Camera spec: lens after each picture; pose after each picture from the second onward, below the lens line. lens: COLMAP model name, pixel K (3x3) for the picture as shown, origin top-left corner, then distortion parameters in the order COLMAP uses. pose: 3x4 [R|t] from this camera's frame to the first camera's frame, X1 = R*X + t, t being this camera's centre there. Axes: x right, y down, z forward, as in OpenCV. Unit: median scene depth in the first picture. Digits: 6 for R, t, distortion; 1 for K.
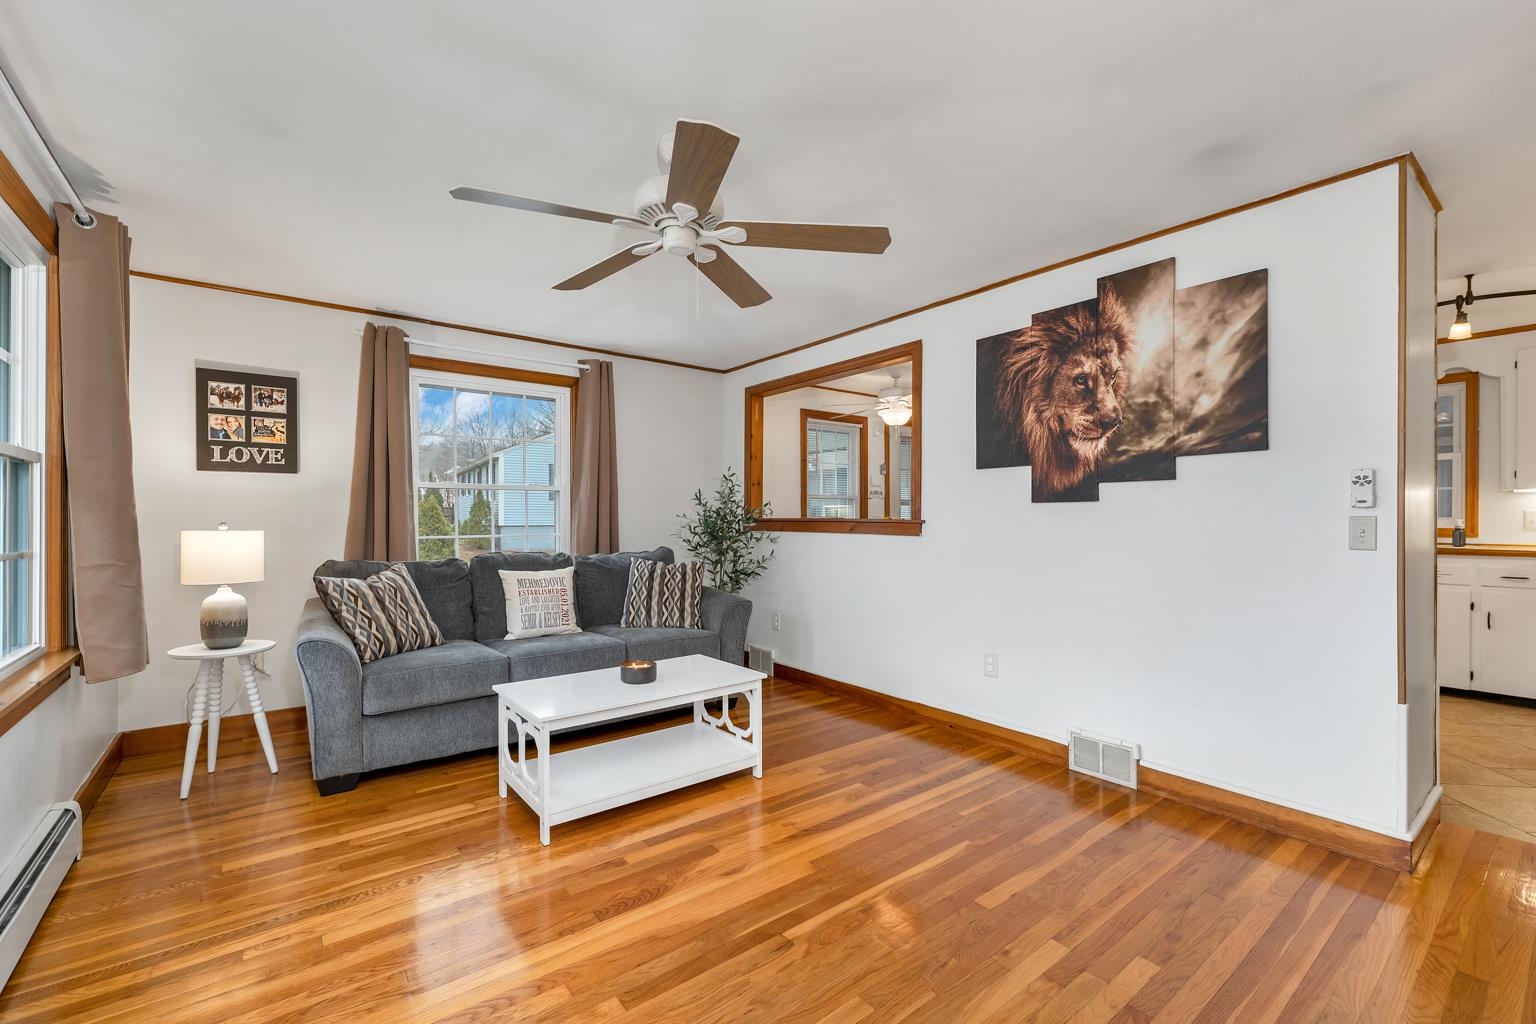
lens RADIAL K [[645.9, 0, 771.8], [0, 645.9, 514.7], [0, 0, 1]] dist [-0.000324, -0.000086]
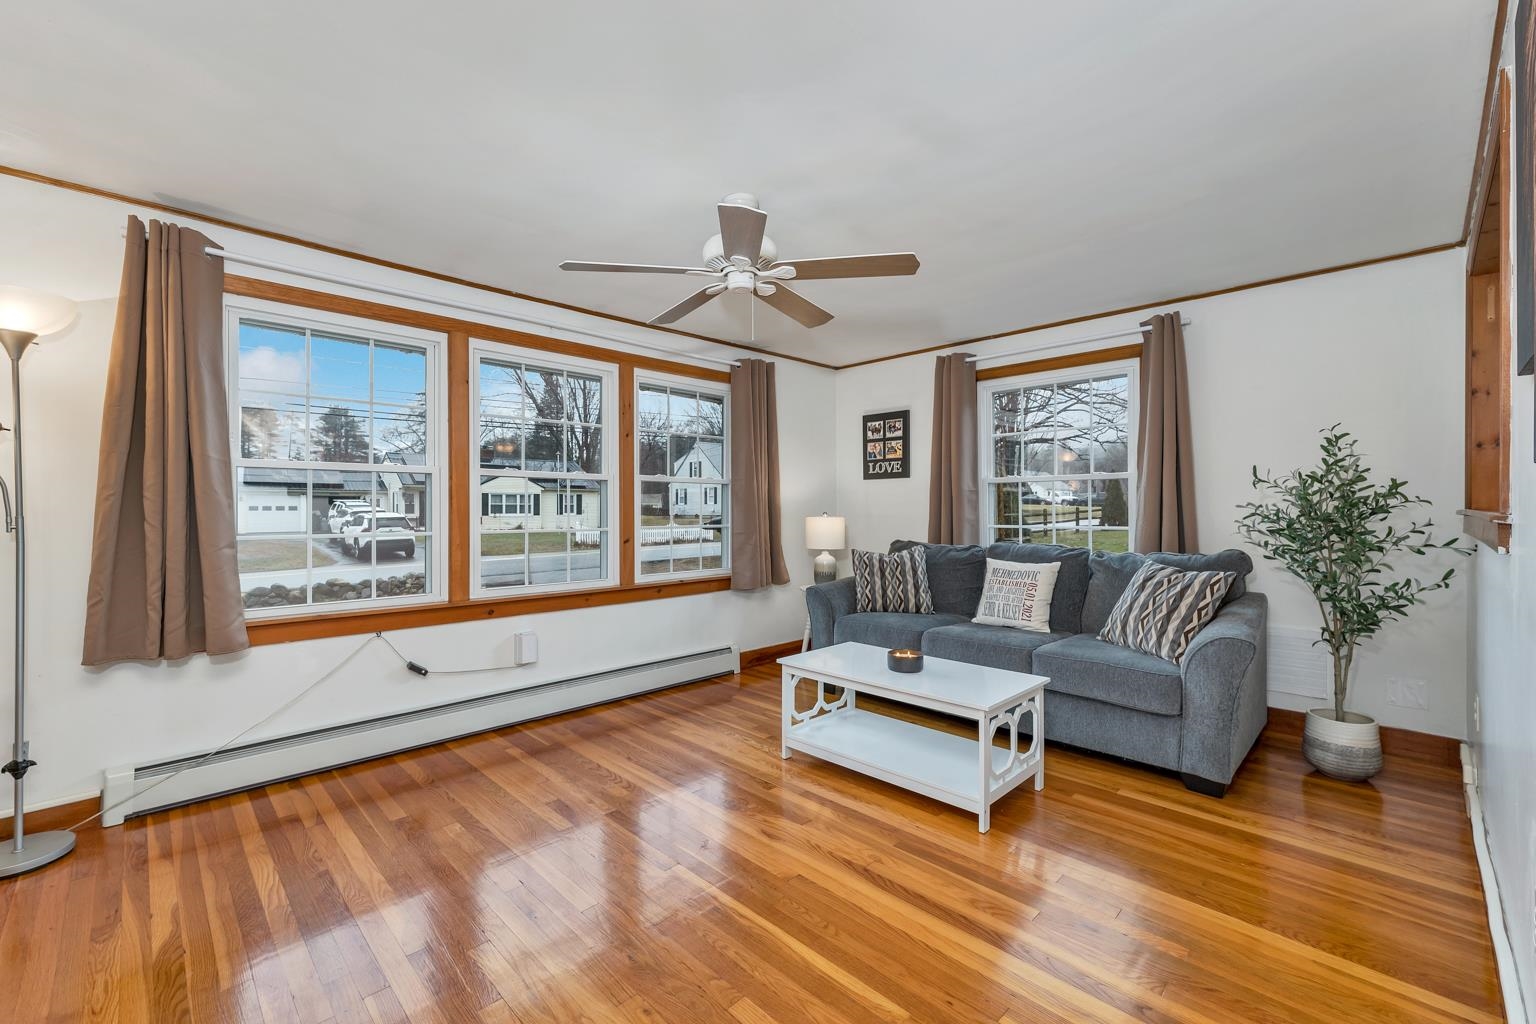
lens RADIAL K [[645.9, 0, 771.8], [0, 645.9, 514.7], [0, 0, 1]] dist [-0.000324, -0.000086]
pose [[0.118648, 0.009523, -0.992891, 0.744895], [0.006166, 0.999928, 0.010328, 0.000530], [0.992917, -0.007348, 0.118580, 0.642842]]
